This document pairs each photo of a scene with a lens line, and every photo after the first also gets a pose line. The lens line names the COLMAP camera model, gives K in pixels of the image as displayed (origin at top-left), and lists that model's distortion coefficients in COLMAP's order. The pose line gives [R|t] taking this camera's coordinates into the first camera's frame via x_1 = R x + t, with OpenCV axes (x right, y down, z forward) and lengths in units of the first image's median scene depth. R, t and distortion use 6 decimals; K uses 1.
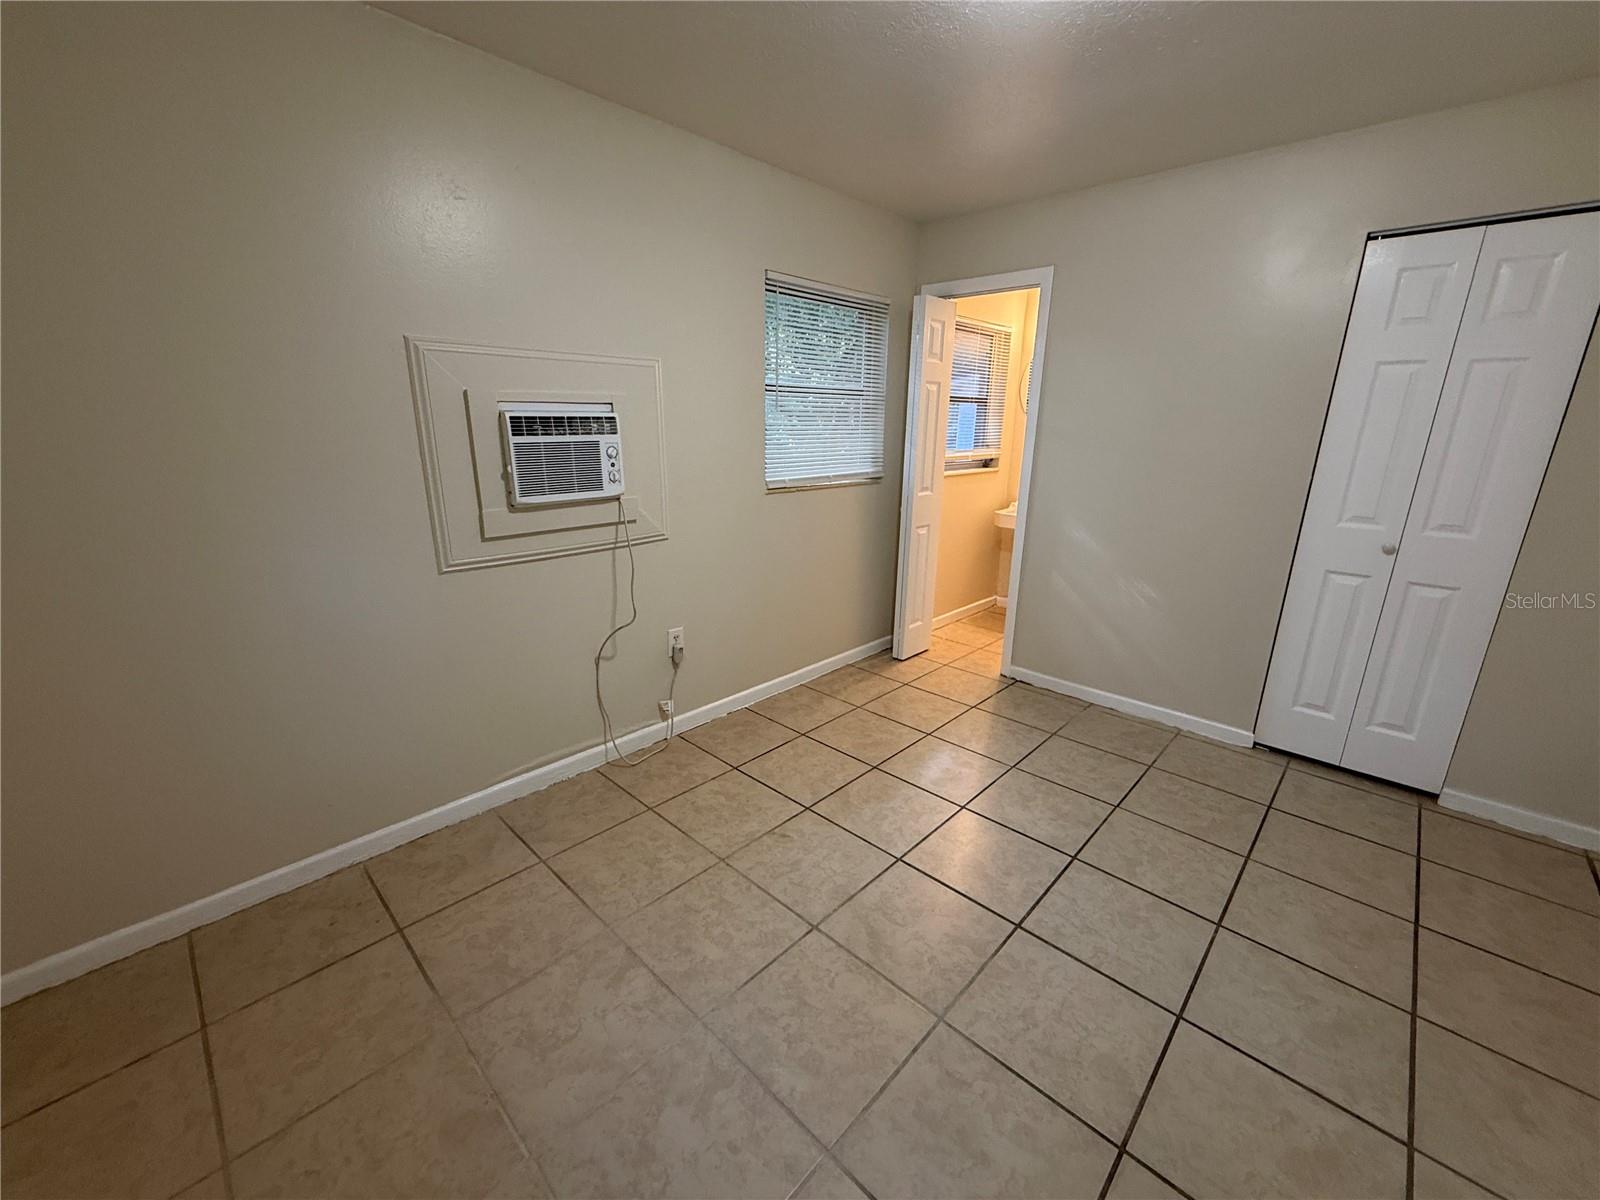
lens RADIAL K [[637.2, 0, 795.7], [0, 637.2, 596.7], [0, 0, 1]] dist [-0.000855, -0.000204]
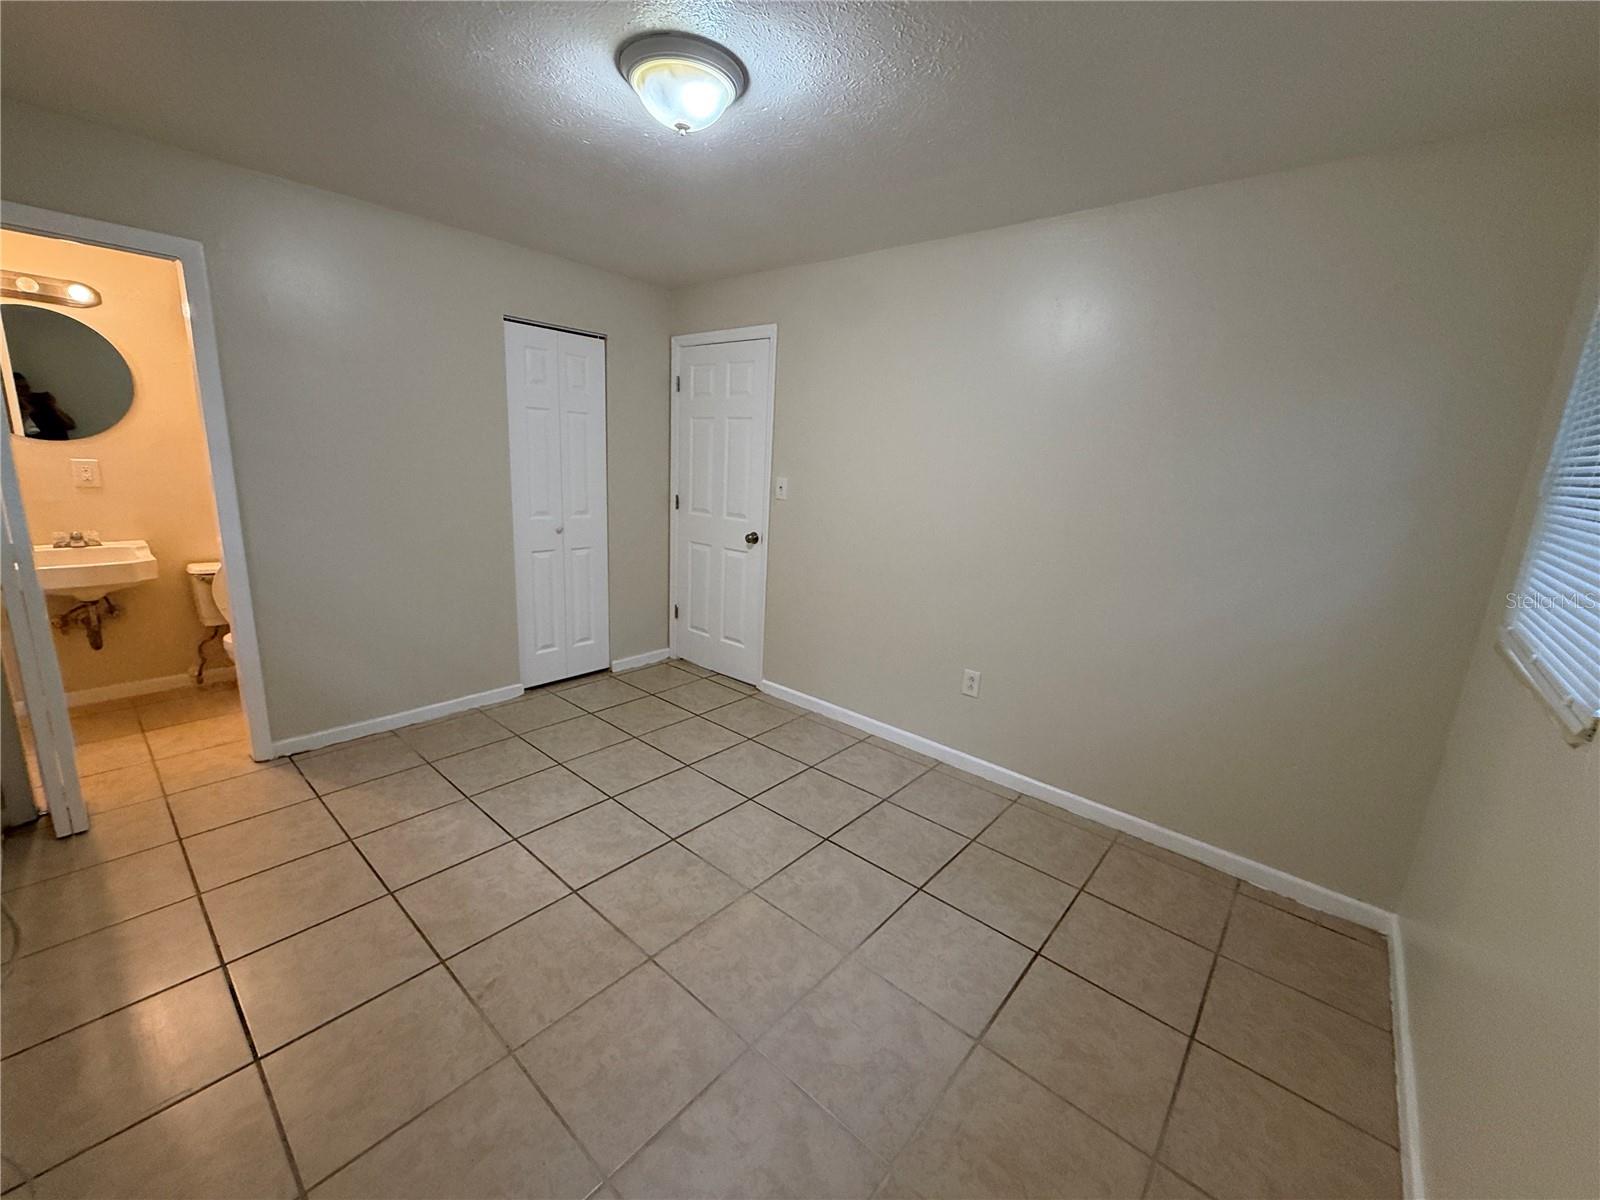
lens RADIAL K [[637.2, 0, 795.7], [0, 637.2, 596.7], [0, 0, 1]] dist [-0.000855, -0.000204]
pose [[-0.047769, -0.234854, 0.970856, -0.616494], [0.220189, 0.945580, 0.239574, -0.163854], [-0.974287, 0.225216, 0.006543, 0.468915]]
